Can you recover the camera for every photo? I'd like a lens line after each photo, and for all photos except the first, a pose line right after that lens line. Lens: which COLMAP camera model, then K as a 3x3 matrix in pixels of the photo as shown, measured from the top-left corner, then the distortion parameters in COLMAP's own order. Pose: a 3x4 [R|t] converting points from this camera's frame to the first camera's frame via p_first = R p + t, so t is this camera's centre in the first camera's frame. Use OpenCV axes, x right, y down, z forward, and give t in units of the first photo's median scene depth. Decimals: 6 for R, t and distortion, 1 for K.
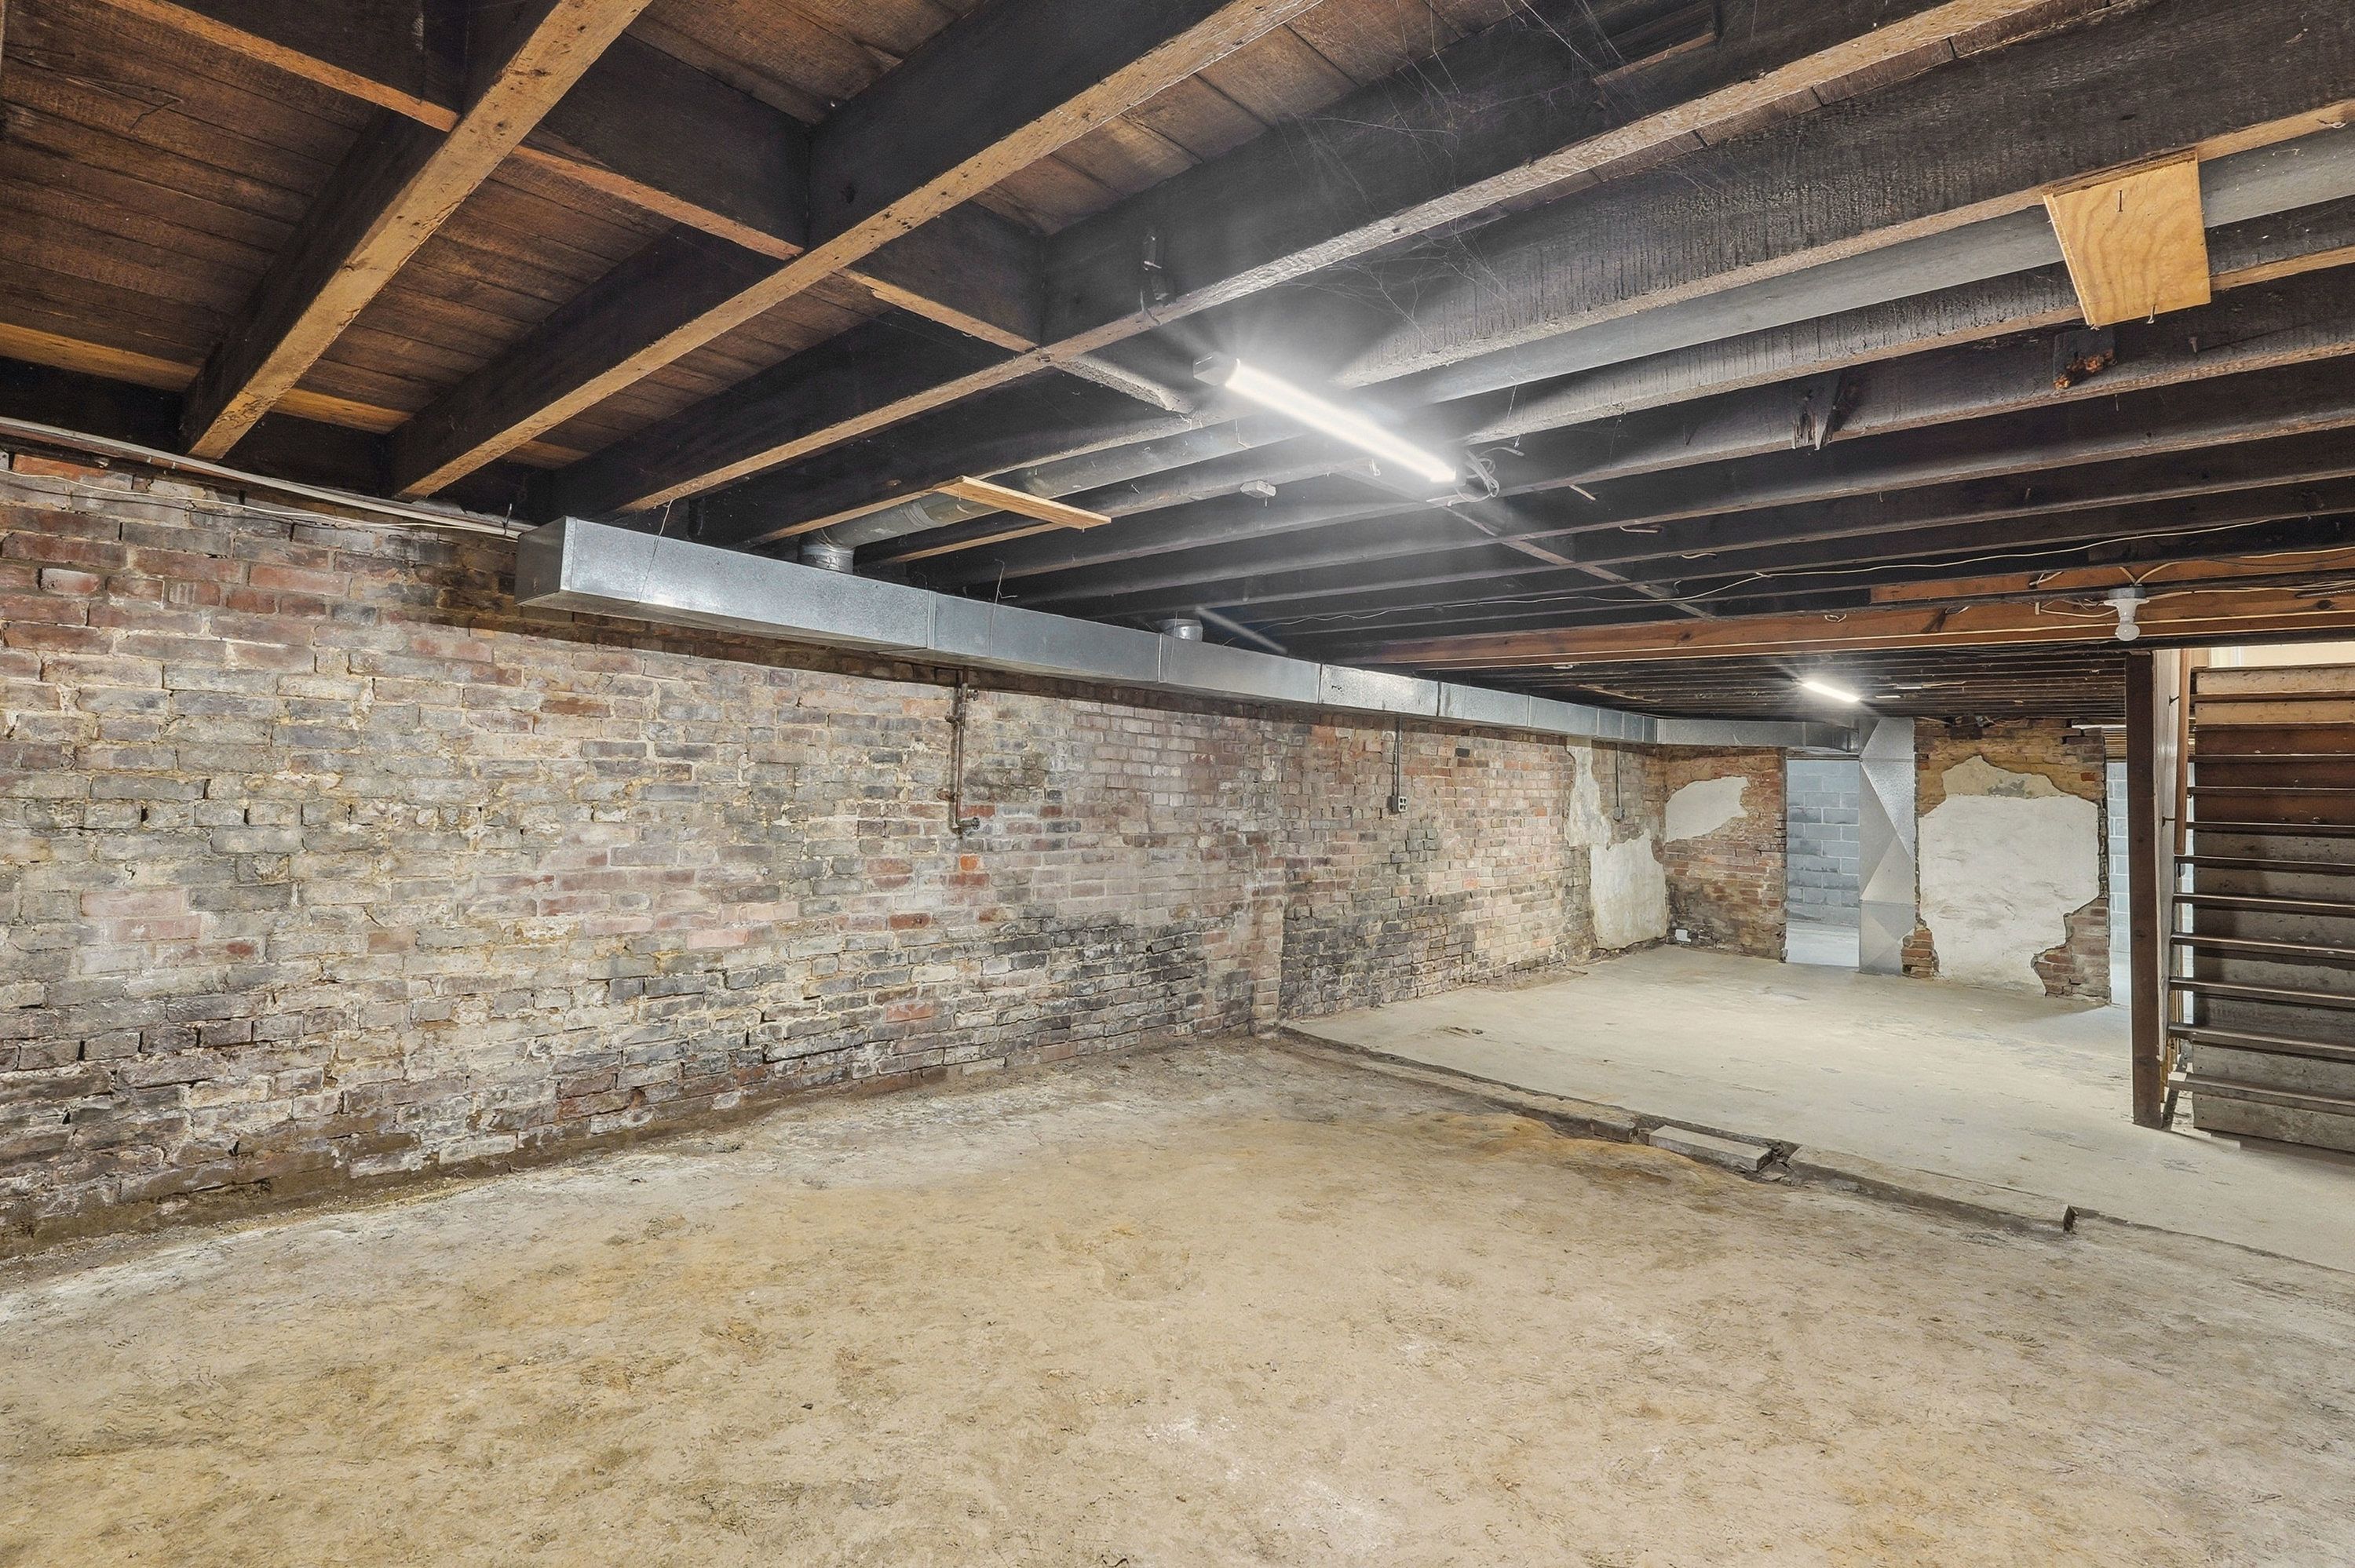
lens RADIAL K [[1092.4, 0, 1166.7], [0, 1092.4, 699.6], [0, 0, 1]] dist [0.003527, -0.000158]
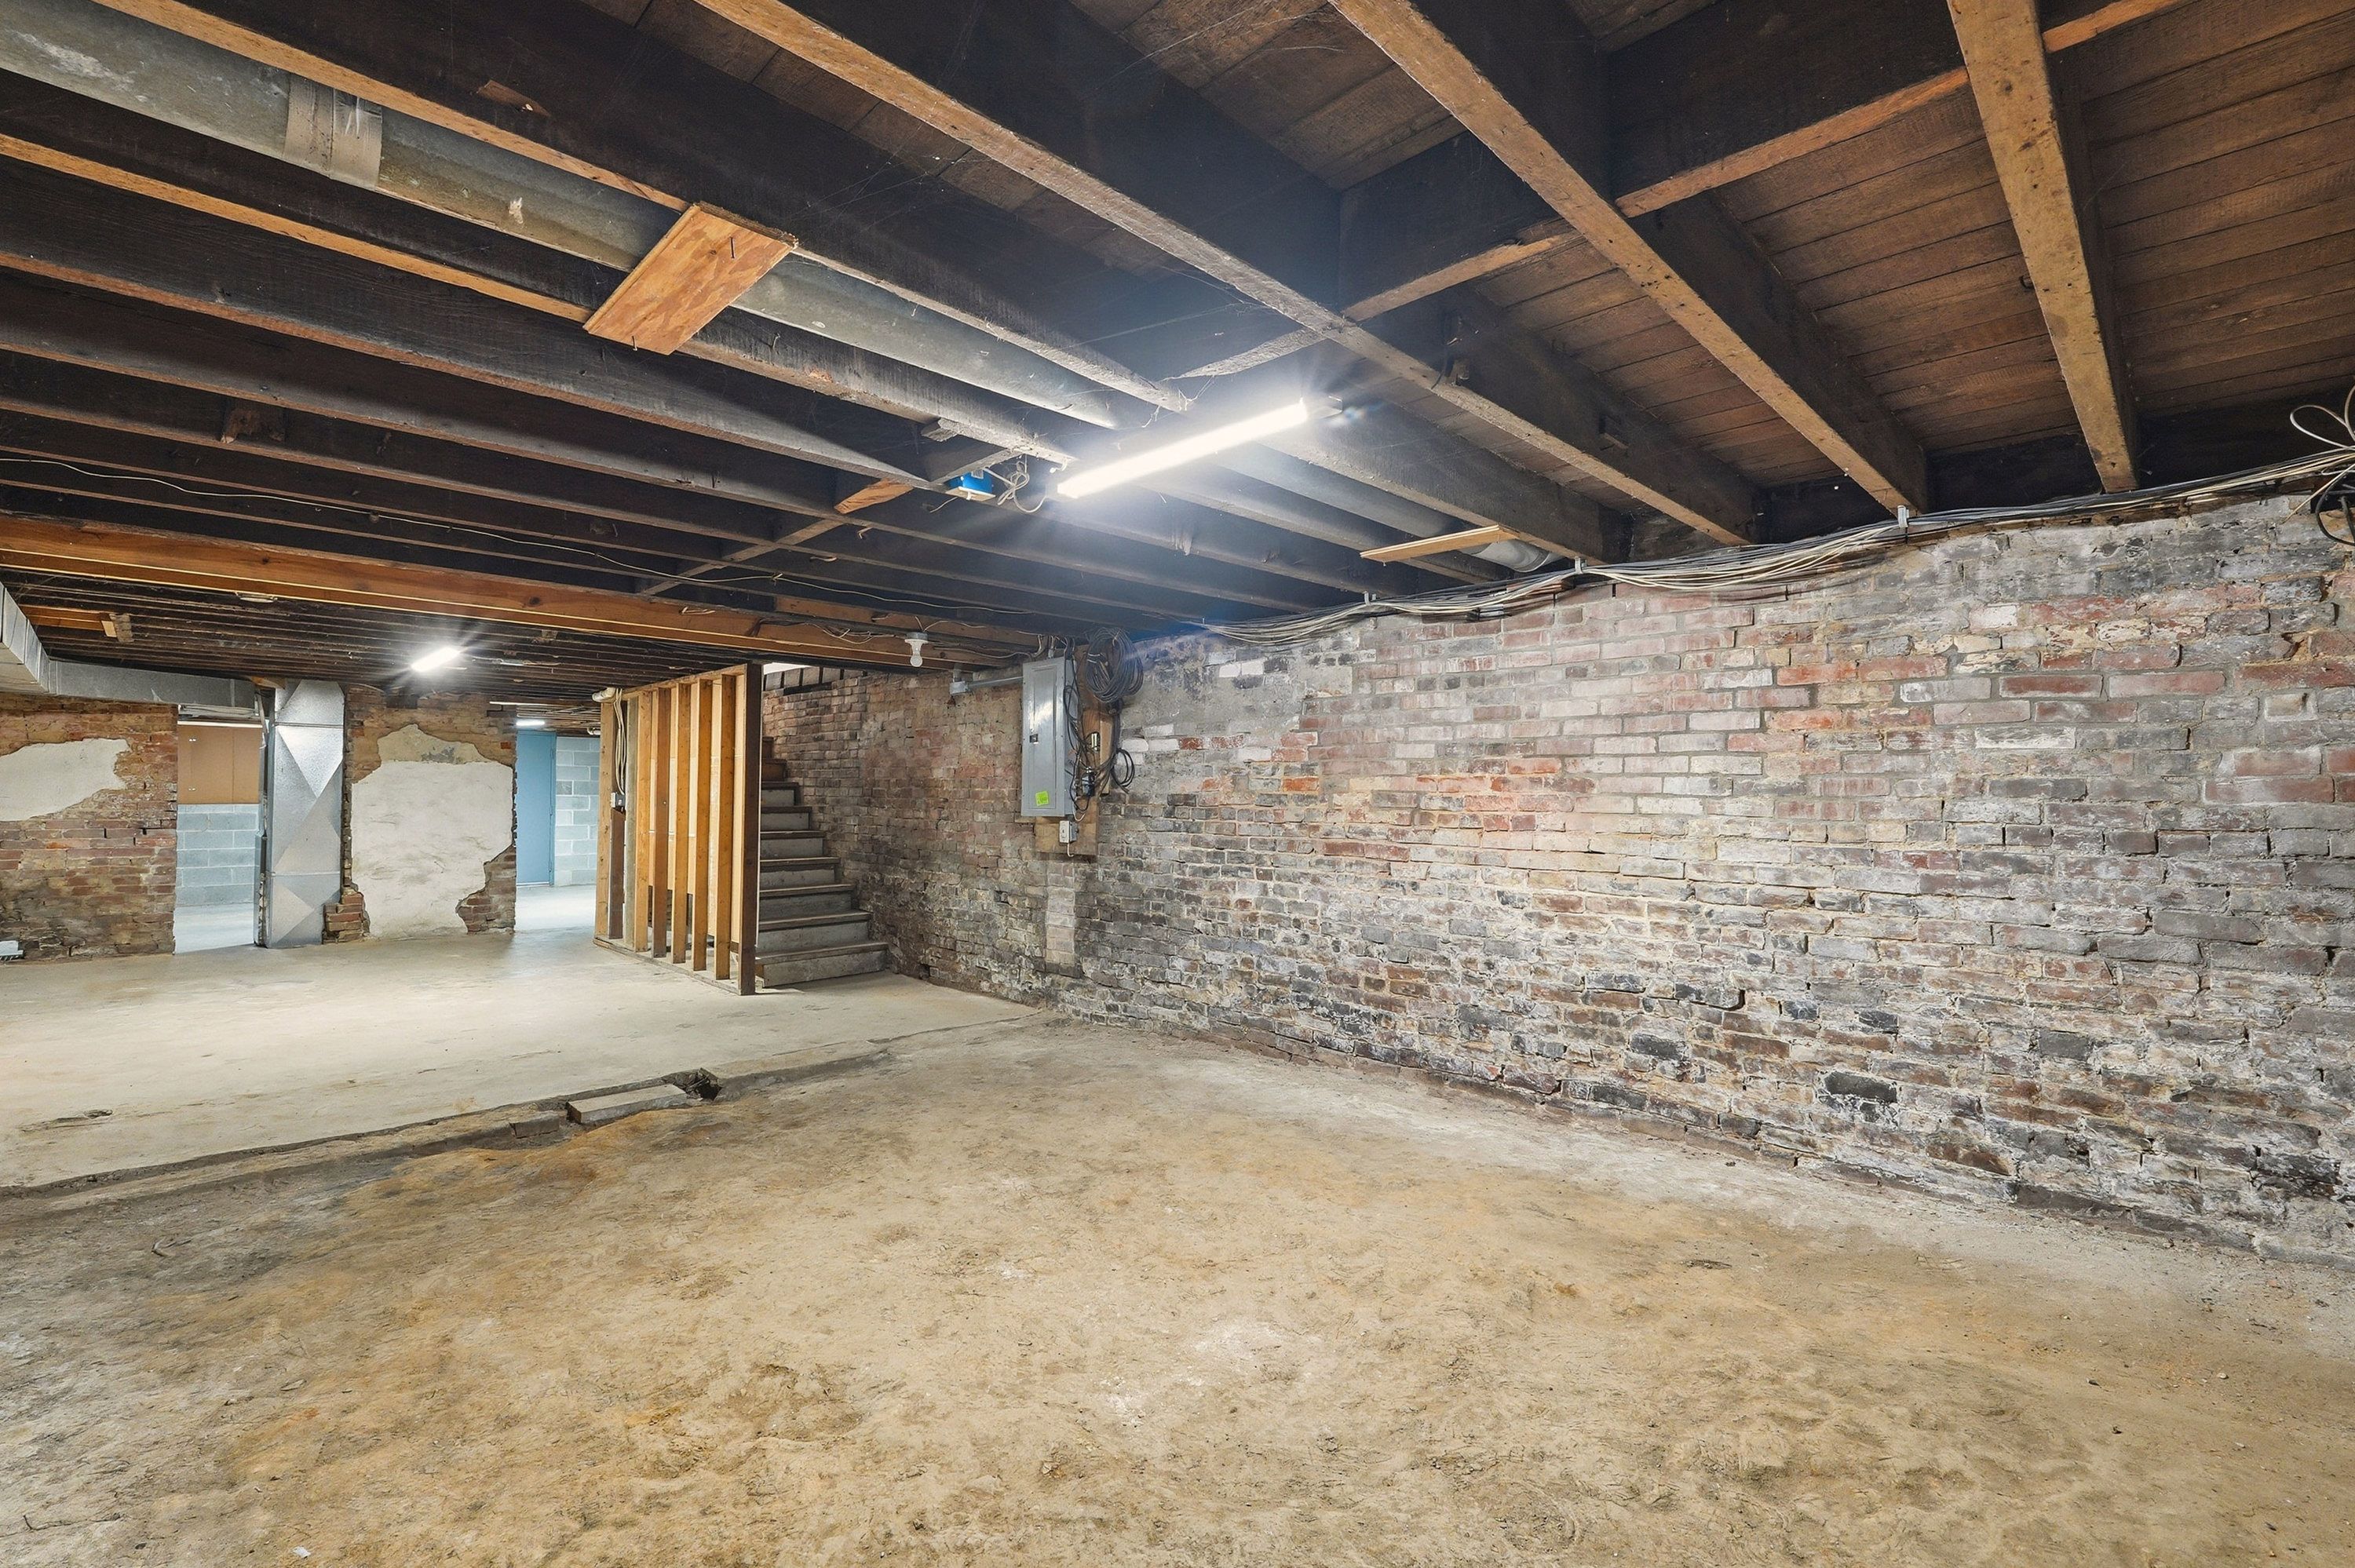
lens RADIAL K [[1003.3, 0, 1176.1], [0, 1003.3, 780.6], [0, 0, 1]] dist [-0.000579, -0.000467]
pose [[0.062623, -0.023852, 0.997752, -0.202108], [-0.087814, 0.995705, 0.029314, 0.012965], [-0.994167, -0.089452, 0.060259, 0.213196]]
